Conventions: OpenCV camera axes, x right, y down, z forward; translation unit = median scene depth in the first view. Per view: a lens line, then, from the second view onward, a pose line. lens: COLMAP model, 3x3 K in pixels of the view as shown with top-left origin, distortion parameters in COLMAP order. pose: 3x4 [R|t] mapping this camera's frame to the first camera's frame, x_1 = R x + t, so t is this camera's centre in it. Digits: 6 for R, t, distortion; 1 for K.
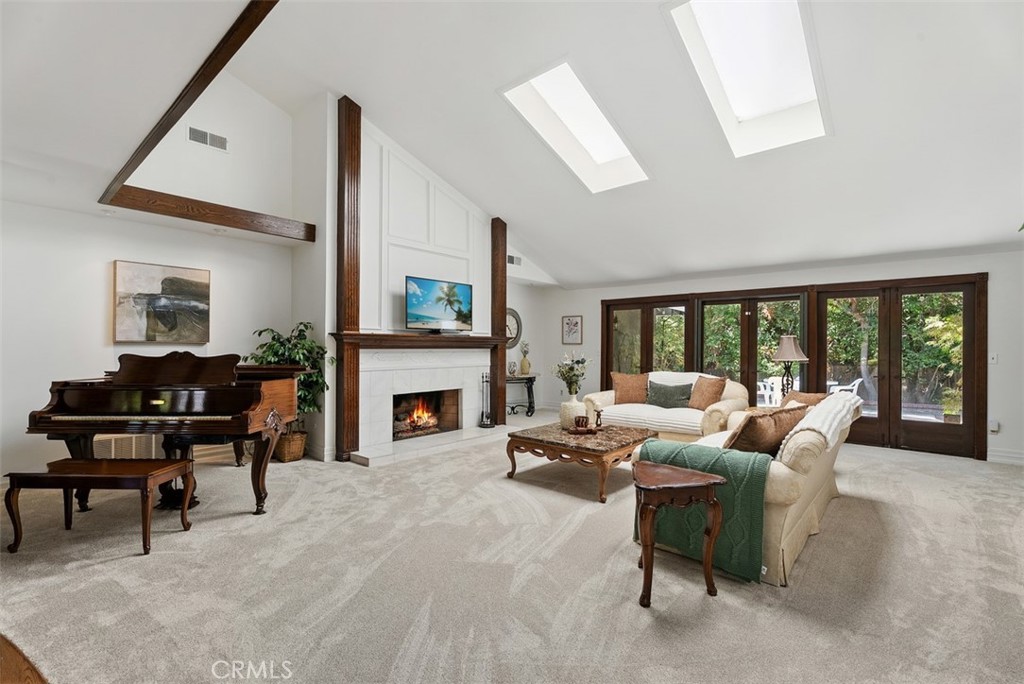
lens RADIAL K [[460.4, 0, 509.1], [0, 460.4, 341.4], [0, 0, 1]] dist [-0.003369, -0.000645]
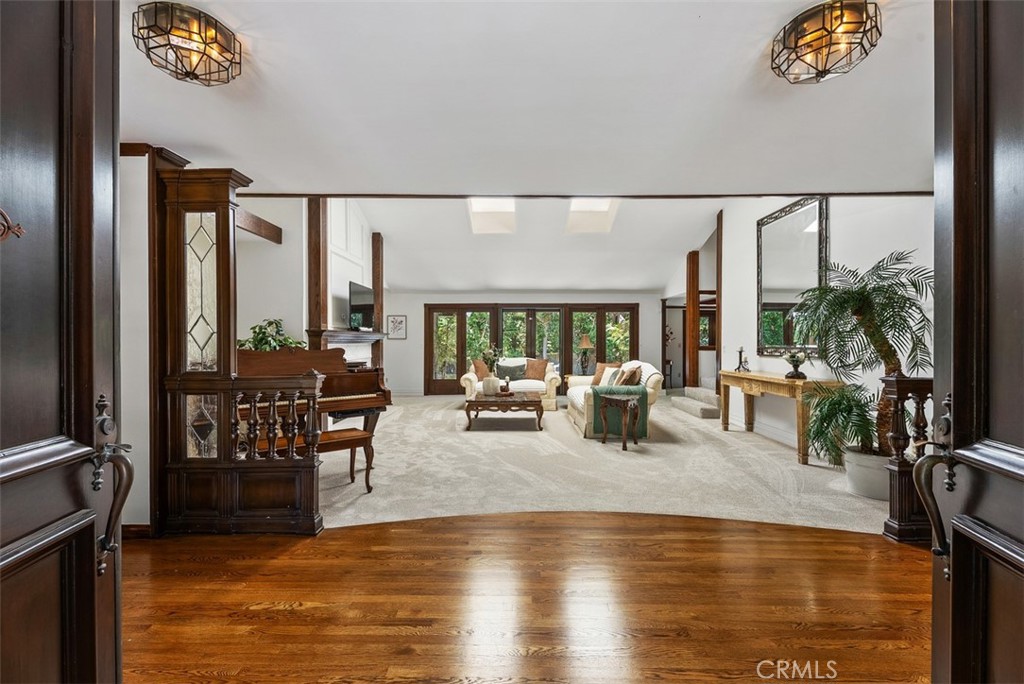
lens RADIAL K [[460.4, 0, 516.1], [0, 460.4, 342.6], [0, 0, 1]] dist [-0.003369, -0.000645]
pose [[0.750385, -0.006251, 0.660972, -0.654524], [-0.003133, 0.999910, 0.013013, -0.001861], [-0.660994, -0.011836, 0.750298, -0.152475]]
